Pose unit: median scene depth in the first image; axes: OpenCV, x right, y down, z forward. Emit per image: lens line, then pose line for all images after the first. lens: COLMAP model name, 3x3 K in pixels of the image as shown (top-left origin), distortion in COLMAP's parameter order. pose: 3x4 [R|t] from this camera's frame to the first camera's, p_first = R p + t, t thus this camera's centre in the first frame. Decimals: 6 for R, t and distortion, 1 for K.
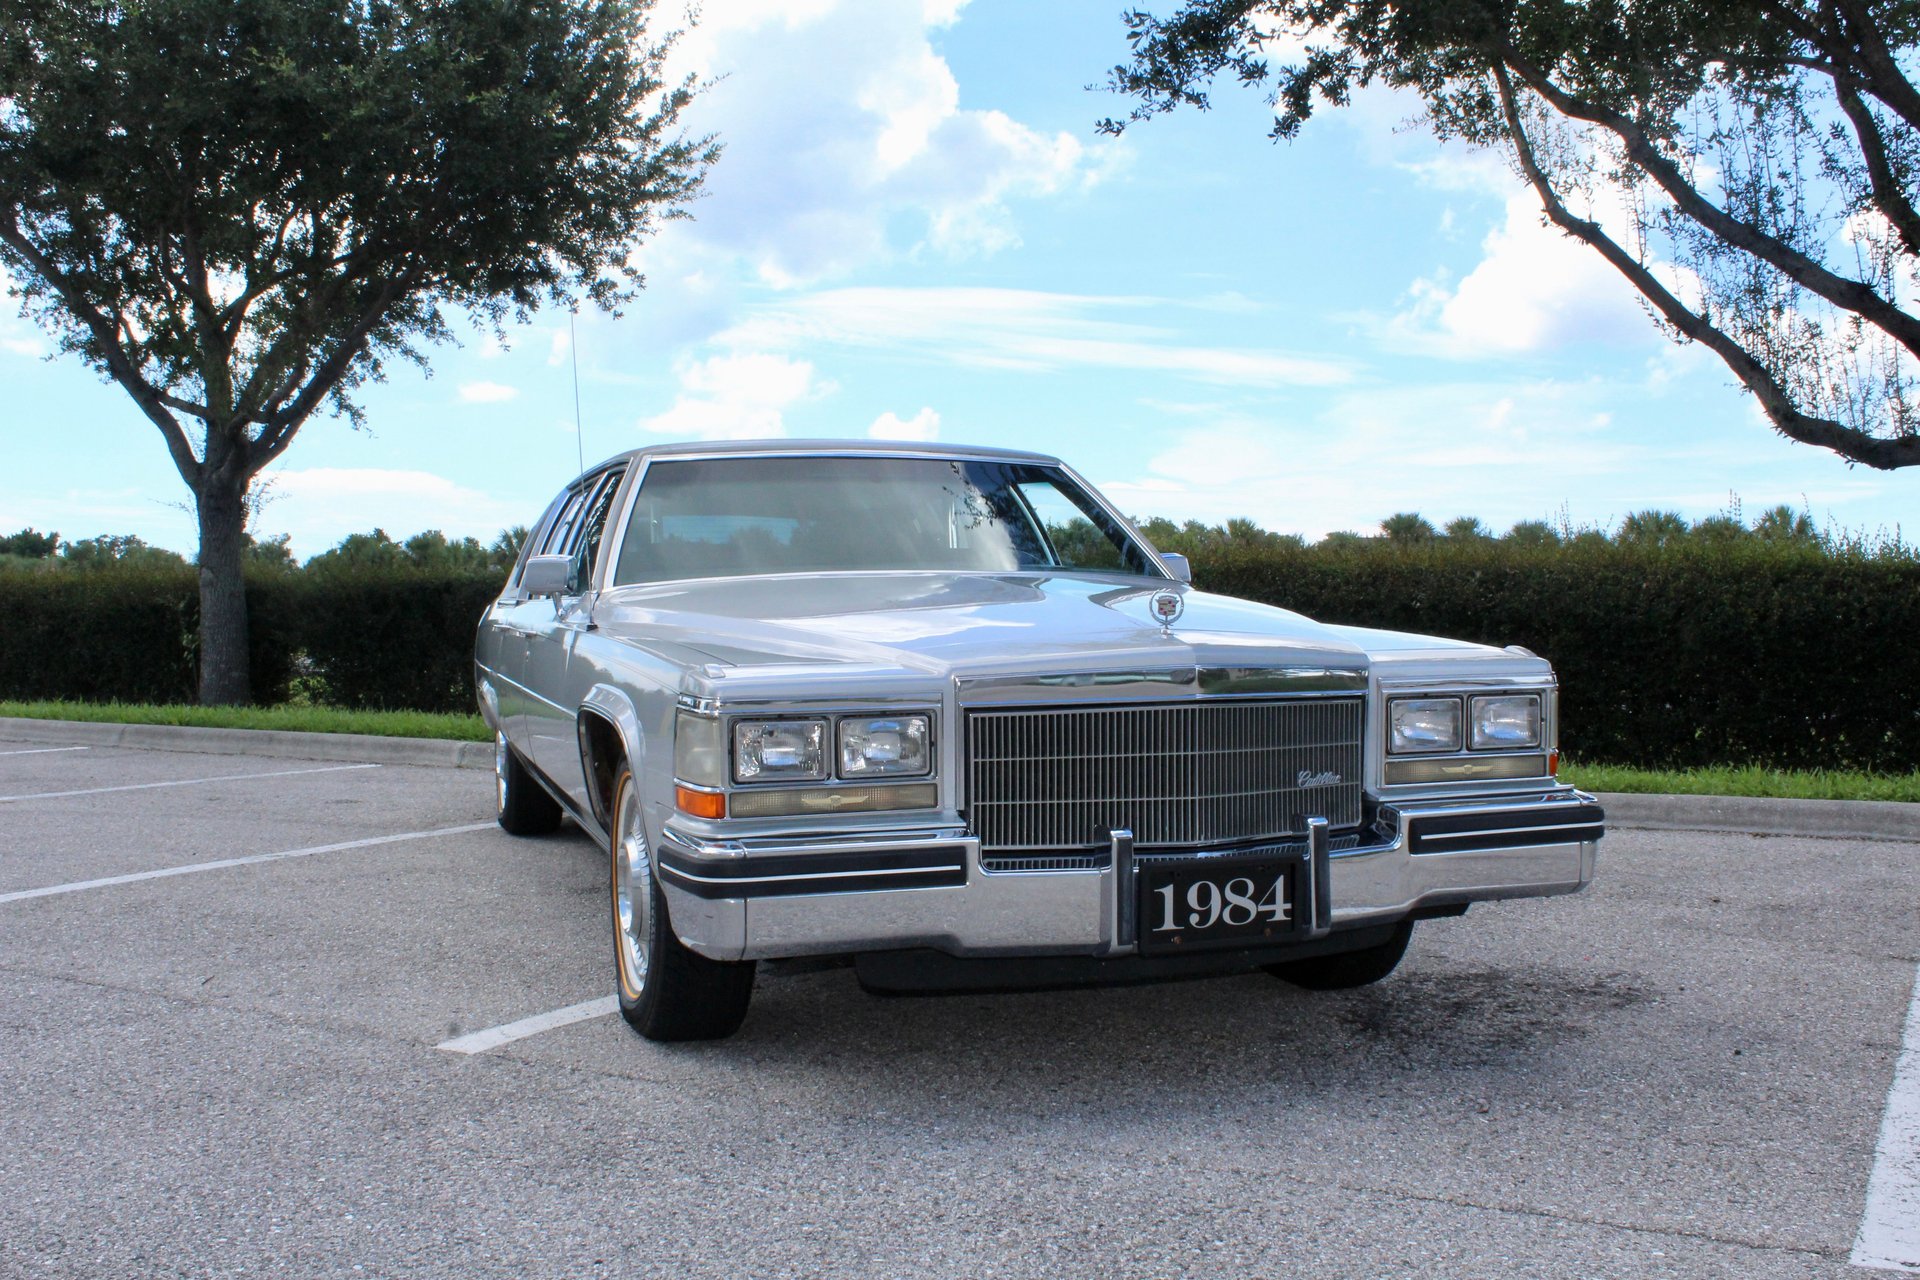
lens RADIAL K [[1864.2, 0, 967.2], [0, 1864.2, 647.4], [0, 0, 1]] dist [-0.092017, 0.000000]
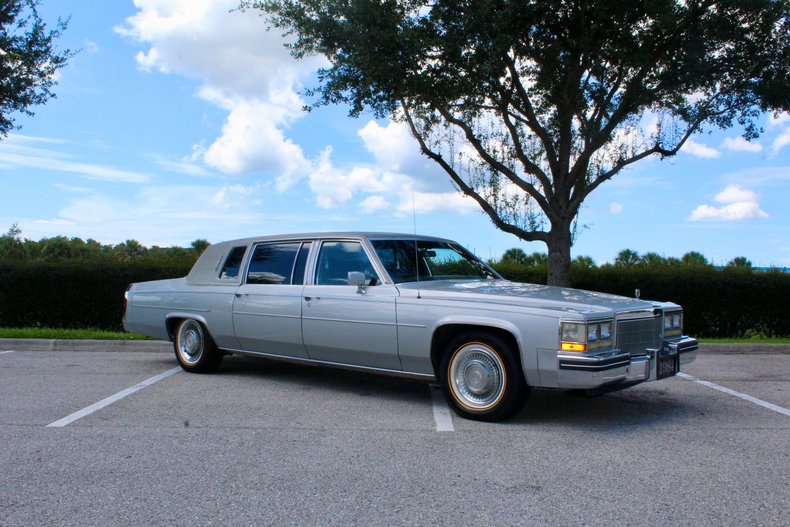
lens RADIAL K [[767.0, 0, 407.0], [0, 767.0, 265.2], [0, 0, 1]] dist [-0.092017, 0.000000]
pose [[0.861461, 0.017989, 0.507506, -0.700624], [0.000941, 0.999314, -0.037020, -0.013310], [-0.507824, 0.032369, 0.860853, -0.081275]]
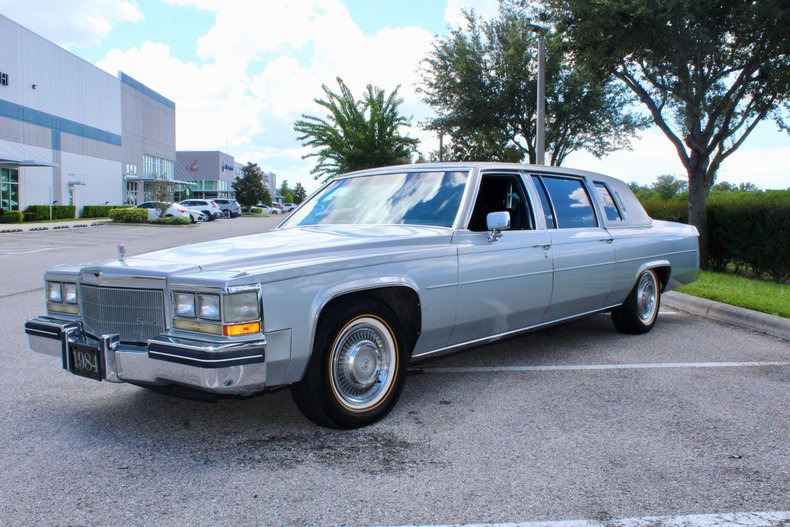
lens RADIAL K [[767.0, 0, 388.2], [0, 767.0, 276.8], [0, 0, 1]] dist [-0.092017, 0.000000]
pose [[0.501995, 0.063857, -0.862510, 0.766644], [-0.006026, 0.997505, 0.070344, -0.038796], [0.864850, -0.030115, 0.501127, 0.491350]]
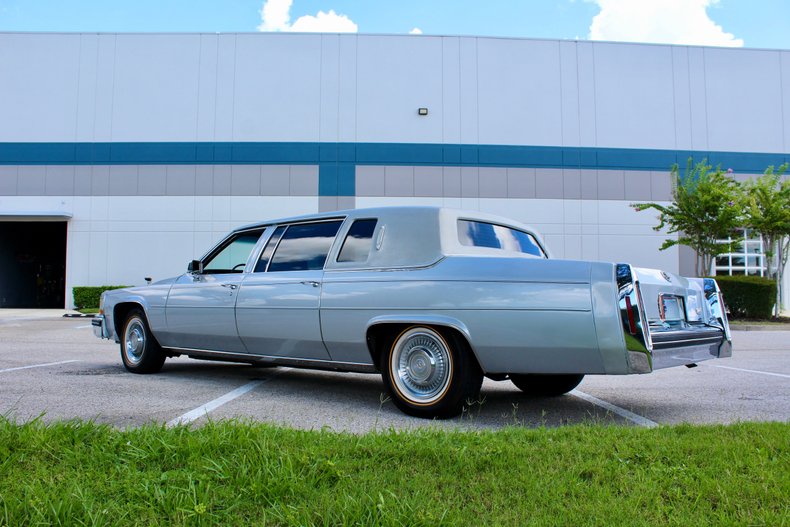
lens RADIAL K [[655.8, 0, 407.4], [0, 655.8, 271.6], [0, 0, 1]] dist [-0.071302, 0.005191]
pose [[-0.856597, -0.039162, -0.514498, 0.345455], [-0.023220, 0.999031, -0.037384, -0.004383], [0.515464, -0.020076, -0.856676, 2.042015]]
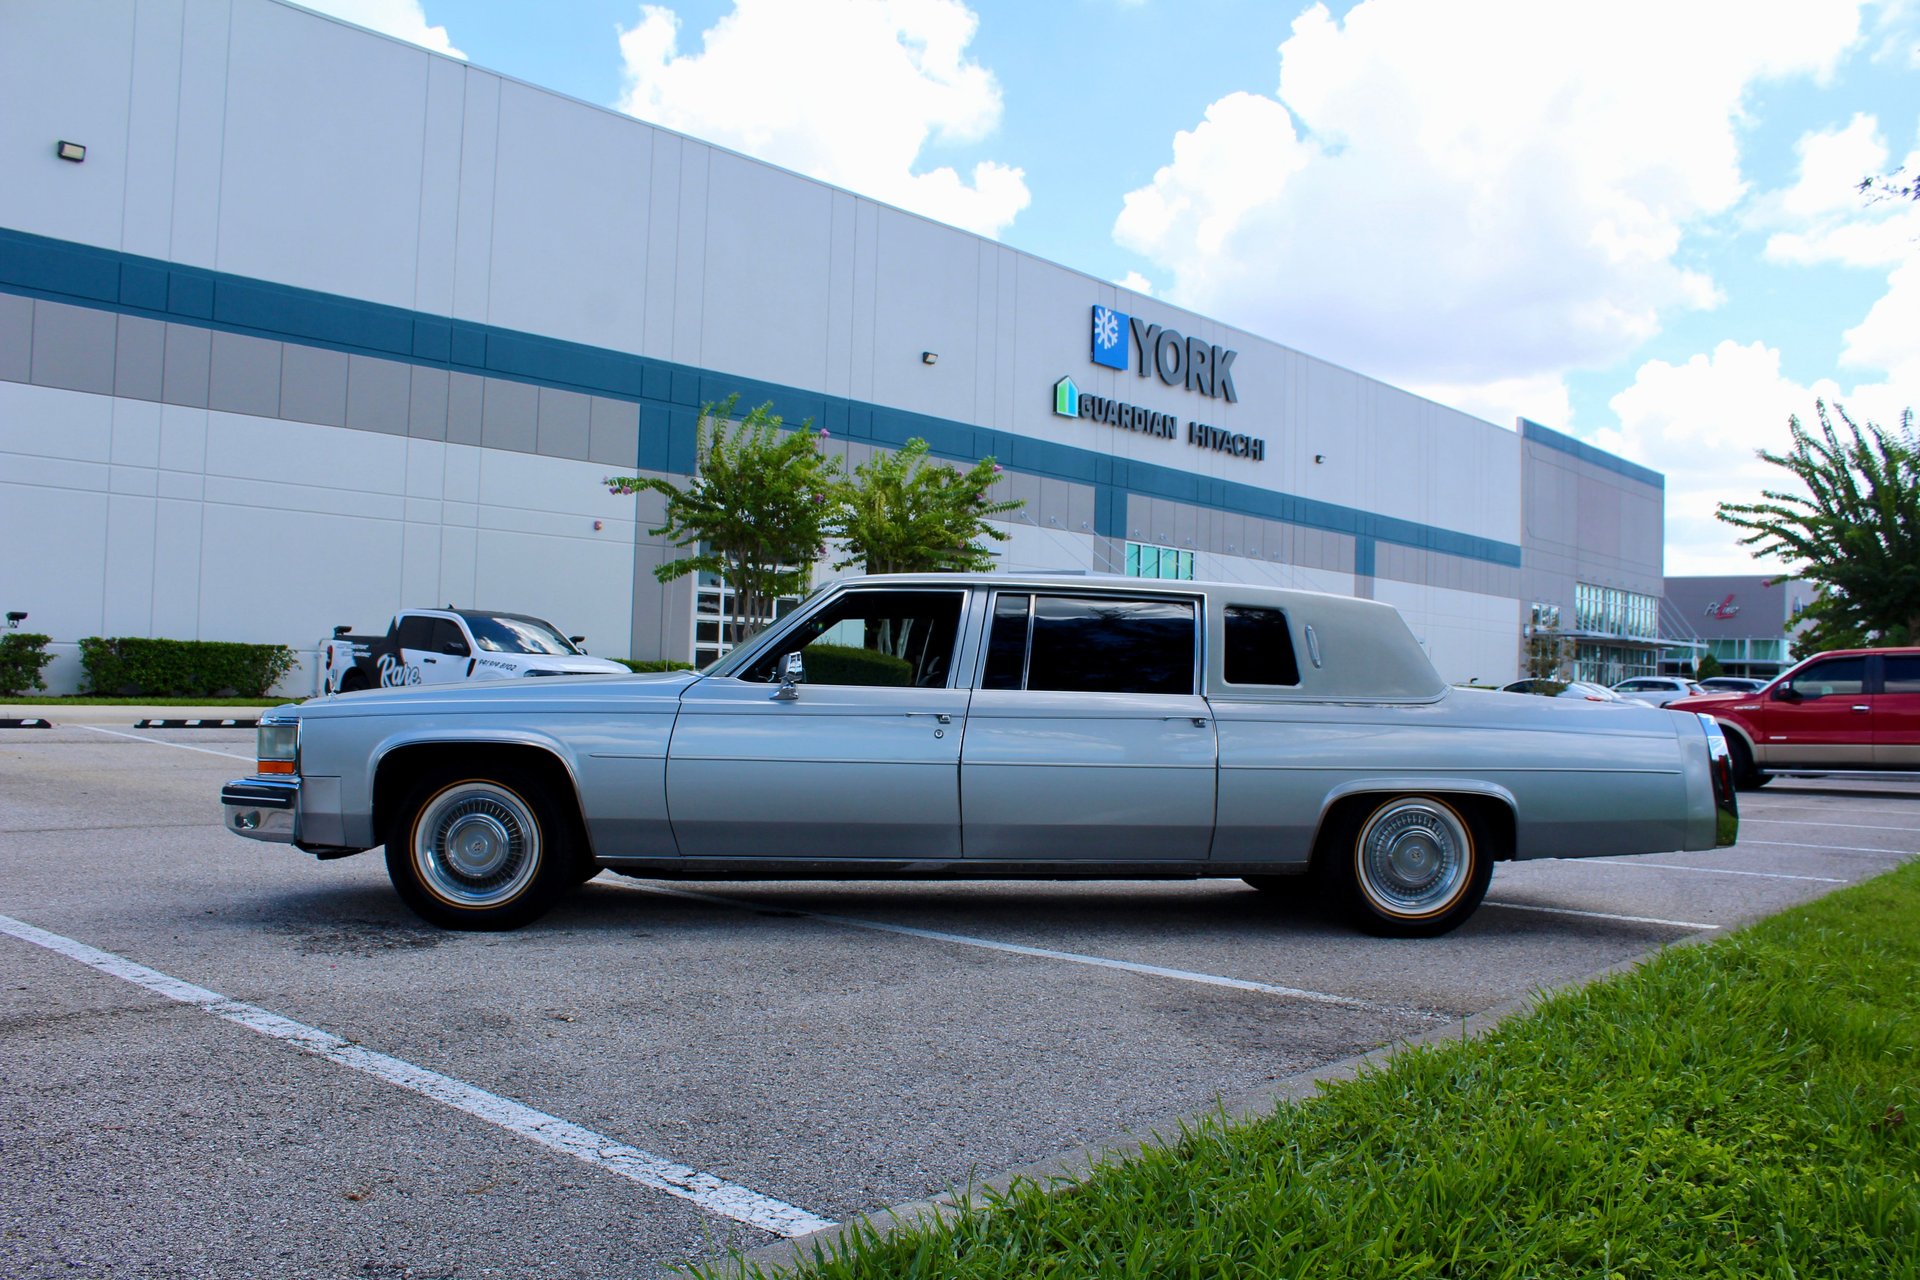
lens RADIAL K [[1606.6, 0, 961.4], [0, 1606.6, 652.8], [0, 0, 1]] dist [-0.161756, 0.131598]
pose [[-0.230544, -0.037438, -0.972341, 1.122820], [-0.046064, 0.998559, -0.027526, -0.026619], [0.971971, 0.038444, -0.231937, 1.368466]]
